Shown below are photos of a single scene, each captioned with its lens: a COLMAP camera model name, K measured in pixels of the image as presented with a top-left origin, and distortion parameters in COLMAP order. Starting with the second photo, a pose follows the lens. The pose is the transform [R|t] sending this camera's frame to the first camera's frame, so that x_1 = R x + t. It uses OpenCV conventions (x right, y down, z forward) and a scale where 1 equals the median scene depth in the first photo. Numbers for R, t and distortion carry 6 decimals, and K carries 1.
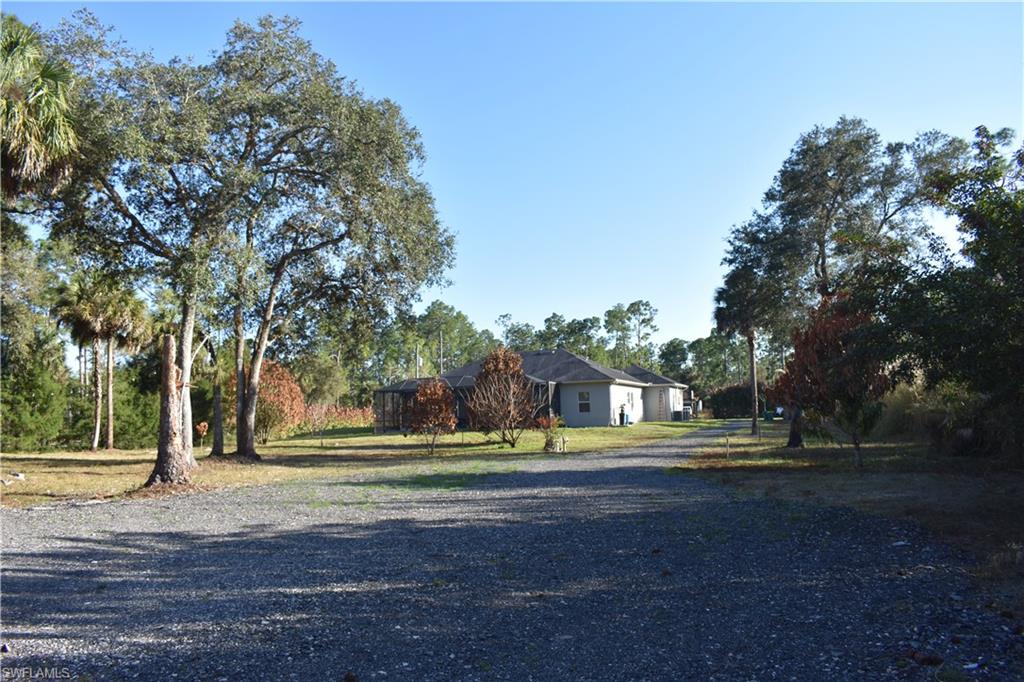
lens RADIAL K [[792.3, 0, 513.7], [0, 792.3, 344.1], [0, 0, 1]] dist [-0.088585, -0.000099]
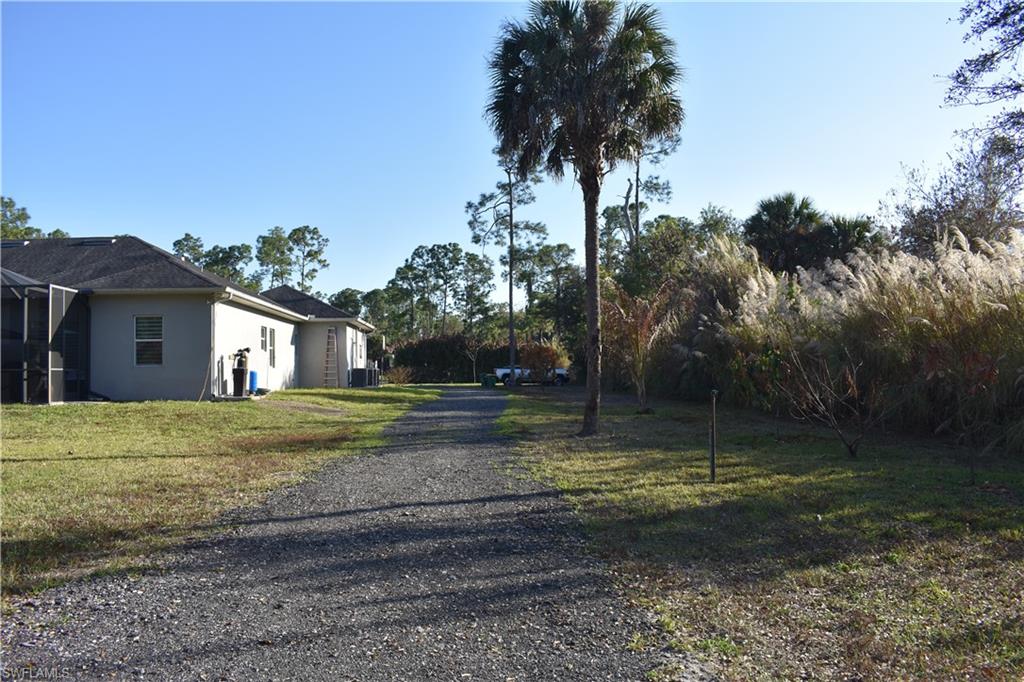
lens RADIAL K [[792.3, 0, 511.7], [0, 792.3, 345.9], [0, 0, 1]] dist [-0.088585, -0.000099]
pose [[0.915243, 0.031706, 0.401654, 0.041388], [-0.051748, 0.997893, 0.039147, 0.020798], [-0.399566, -0.056614, 0.914955, 0.225900]]
